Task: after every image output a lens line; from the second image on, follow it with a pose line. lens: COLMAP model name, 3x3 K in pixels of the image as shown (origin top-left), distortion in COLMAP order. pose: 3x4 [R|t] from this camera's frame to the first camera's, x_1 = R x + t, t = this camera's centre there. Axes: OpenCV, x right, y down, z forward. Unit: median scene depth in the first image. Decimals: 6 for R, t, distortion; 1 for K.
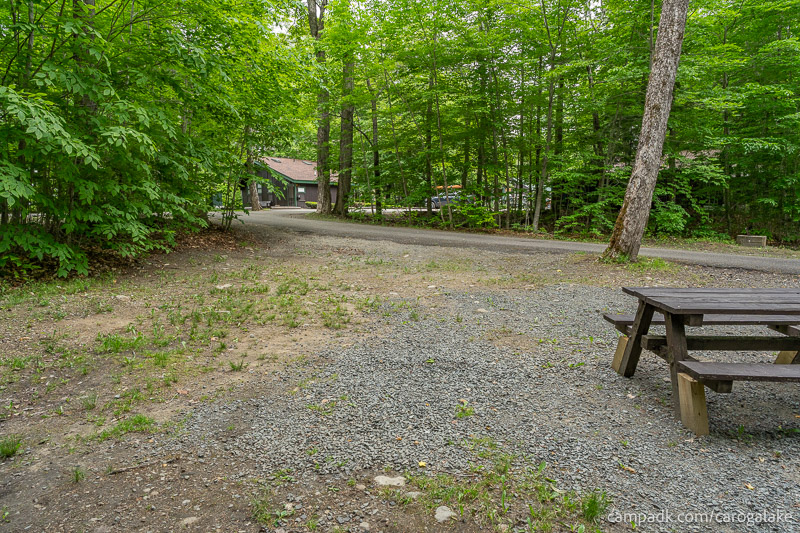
lens RADIAL K [[533.7, 0, 398.4], [0, 533.7, 257.4], [0, 0, 1]] dist [0.001936, 0.002401]
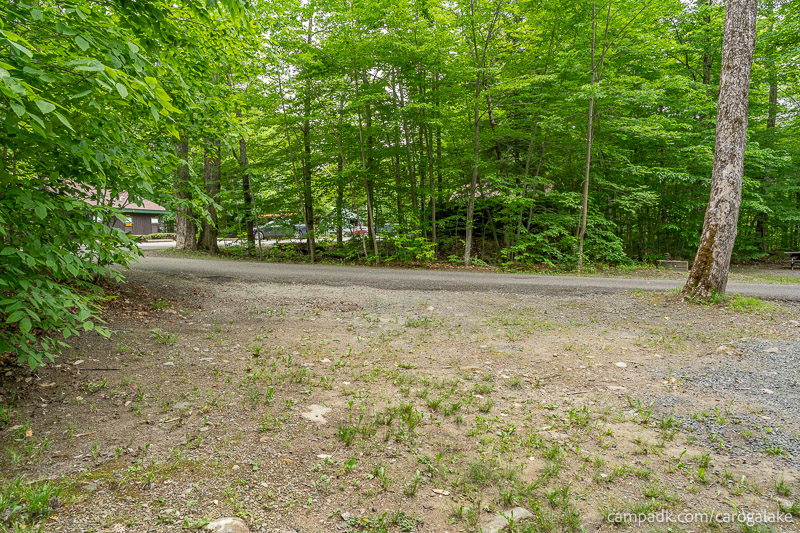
lens RADIAL K [[533.7, 0, 398.4], [0, 533.7, 257.4], [0, 0, 1]] dist [0.001936, 0.002401]
pose [[0.920351, -0.029393, 0.389988, -0.178071], [0.050443, 0.997764, -0.043843, -0.024171], [-0.387828, 0.060023, 0.919775, 0.208295]]
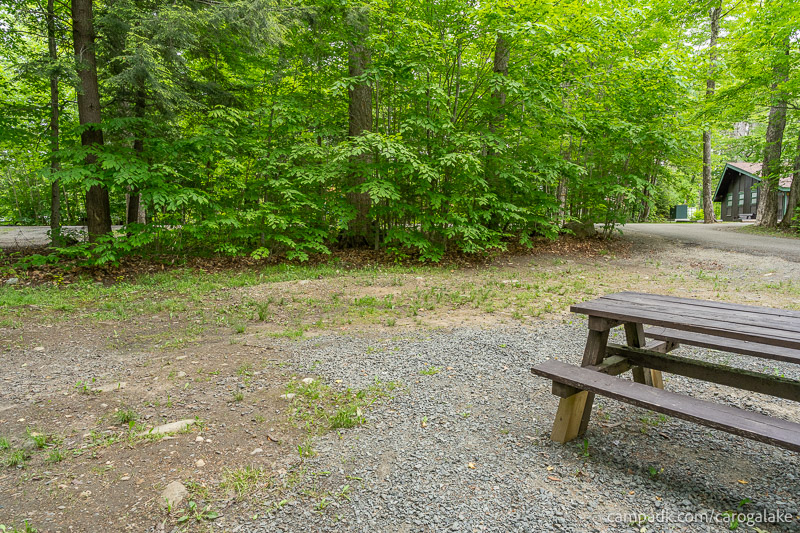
lens RADIAL K [[533.7, 0, 398.4], [0, 533.7, 257.4], [0, 0, 1]] dist [0.001936, 0.002401]
pose [[0.630109, 0.059318, -0.774237, 0.169836], [-0.079485, 0.996768, 0.011678, 0.003813], [0.772428, 0.054182, 0.632787, 0.027900]]
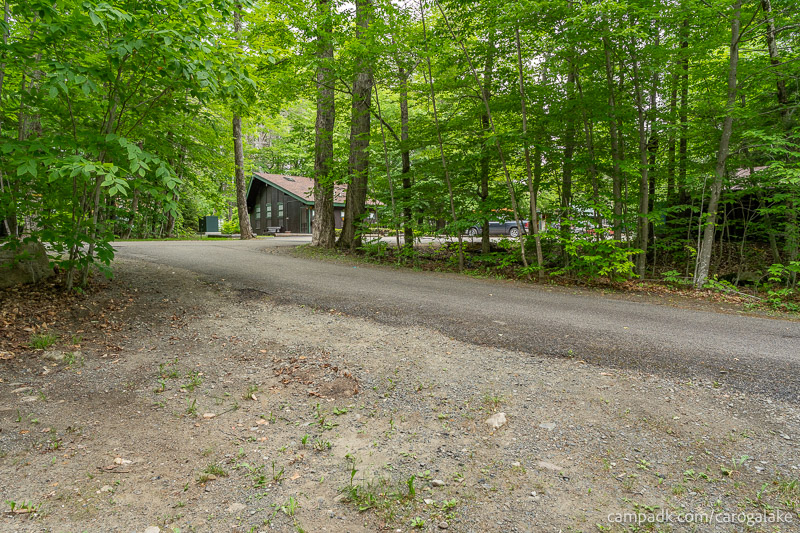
lens RADIAL K [[533.7, 0, 398.4], [0, 533.7, 257.4], [0, 0, 1]] dist [0.001936, 0.002401]
pose [[0.998272, 0.010042, -0.057891, -0.013682], [-0.012814, 0.998779, -0.047706, -0.043819], [0.057341, 0.048365, 0.997182, 0.415757]]
